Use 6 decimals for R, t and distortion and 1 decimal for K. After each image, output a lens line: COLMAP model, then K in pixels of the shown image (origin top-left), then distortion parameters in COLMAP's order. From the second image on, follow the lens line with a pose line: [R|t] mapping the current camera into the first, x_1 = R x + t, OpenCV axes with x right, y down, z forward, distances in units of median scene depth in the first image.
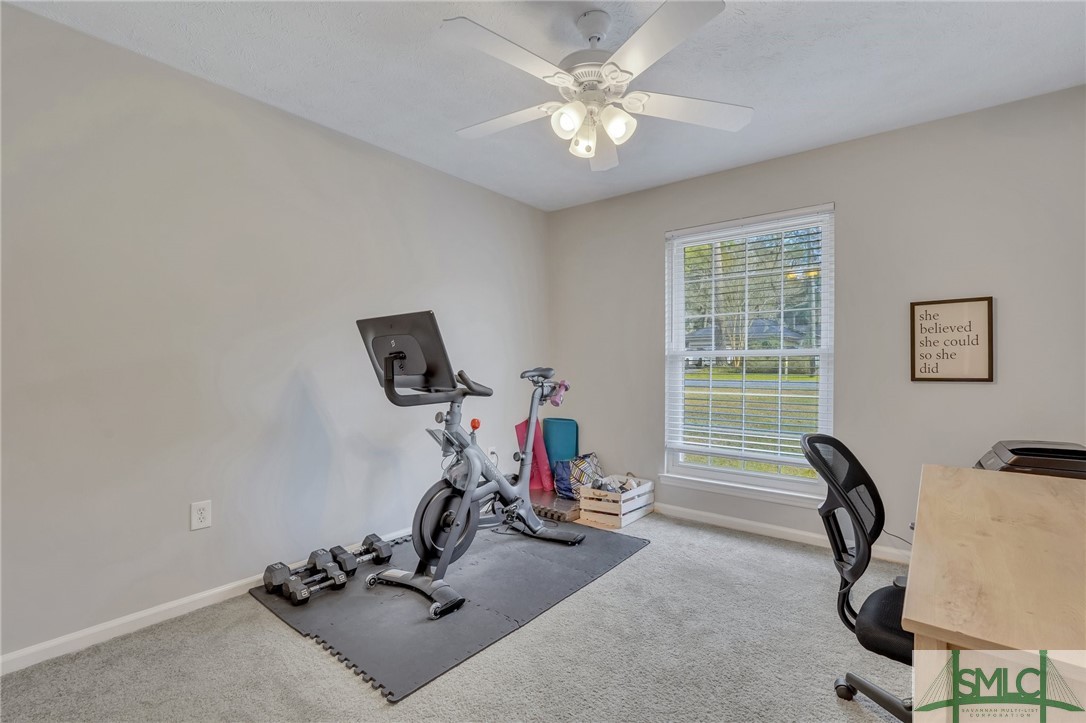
lens RADIAL K [[483.5, 0, 535.8], [0, 483.5, 363.0], [0, 0, 1]] dist [-0.005854, 0.002321]
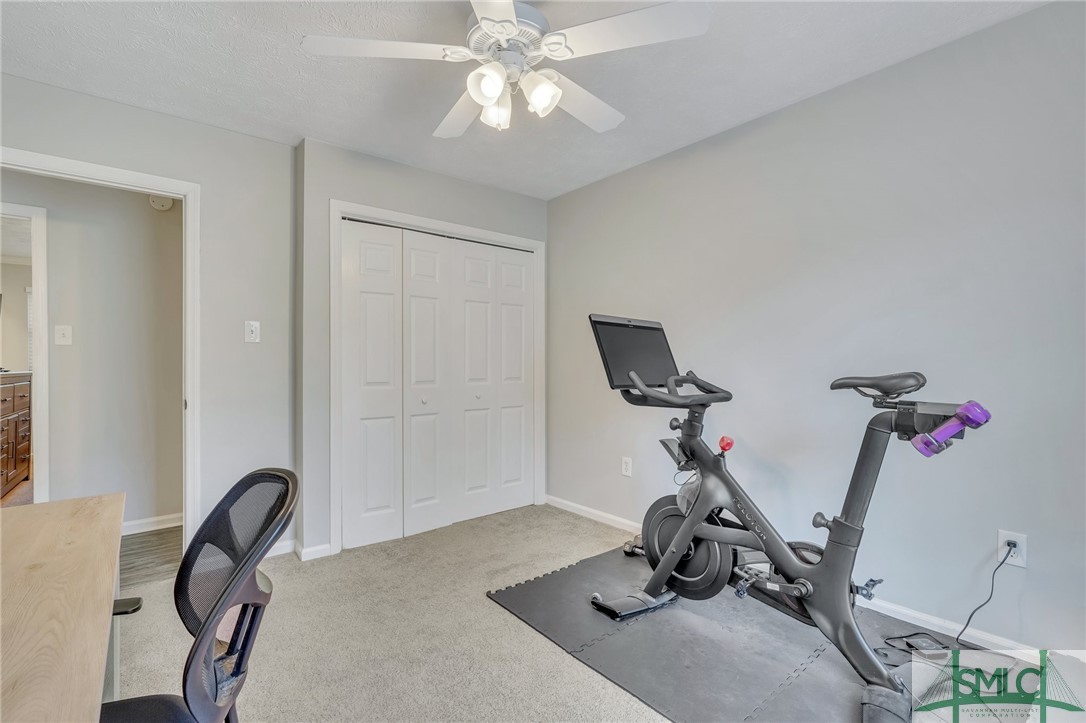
lens RADIAL K [[483.5, 0, 535.4], [0, 483.5, 361.5], [0, 0, 1]] dist [-0.005854, 0.002321]
pose [[-0.191121, -0.002071, -0.981564, 0.769677], [0.001458, 0.999996, -0.002394, -0.000128], [0.981565, -0.001889, -0.191117, 0.979221]]
